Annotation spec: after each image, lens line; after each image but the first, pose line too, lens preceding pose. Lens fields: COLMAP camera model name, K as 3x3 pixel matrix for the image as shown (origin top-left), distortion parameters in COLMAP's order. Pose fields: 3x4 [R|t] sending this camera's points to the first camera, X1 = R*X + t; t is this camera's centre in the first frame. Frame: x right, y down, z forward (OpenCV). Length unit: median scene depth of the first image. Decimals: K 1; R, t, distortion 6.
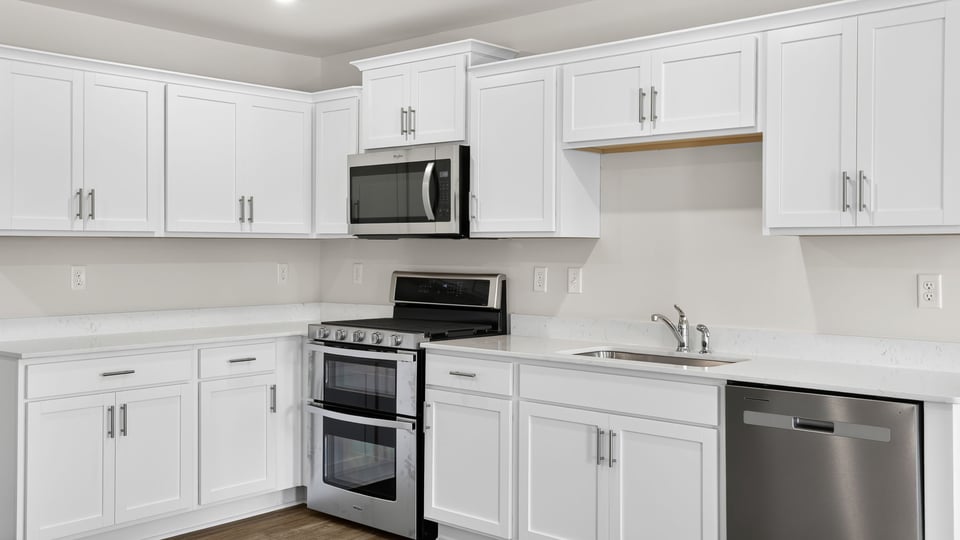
lens RADIAL K [[918.2, 0, 464.3], [0, 918.2, 249.9], [0, 0, 1]] dist [0.060133, 0.000000]
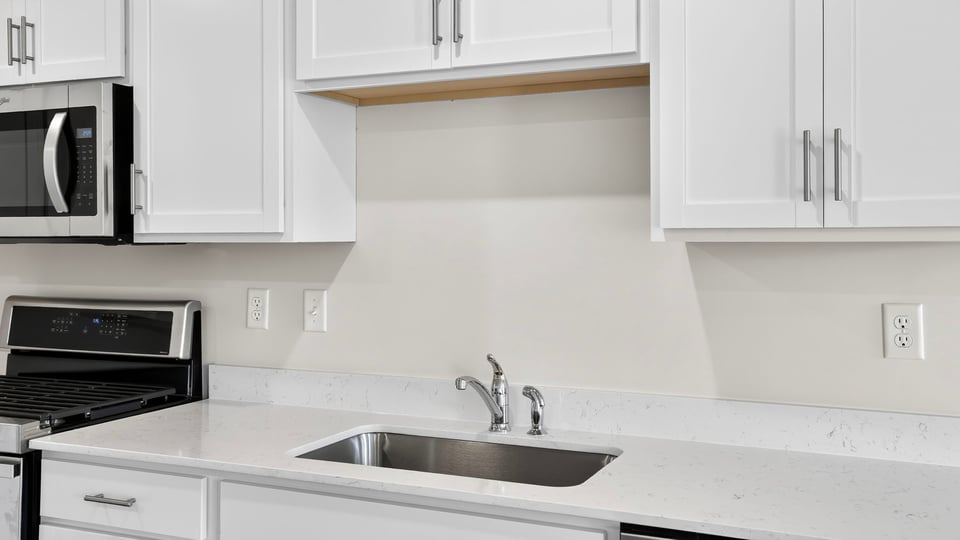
lens RADIAL K [[864.7, 0, 464.7], [0, 864.7, 237.8], [0, 0, 1]] dist [0.028428, 0.027902]
pose [[0.949944, -0.006148, 0.312361, 0.035303], [0.007307, 0.999970, -0.002540, -0.014538], [-0.312336, 0.004695, 0.949960, 0.431702]]
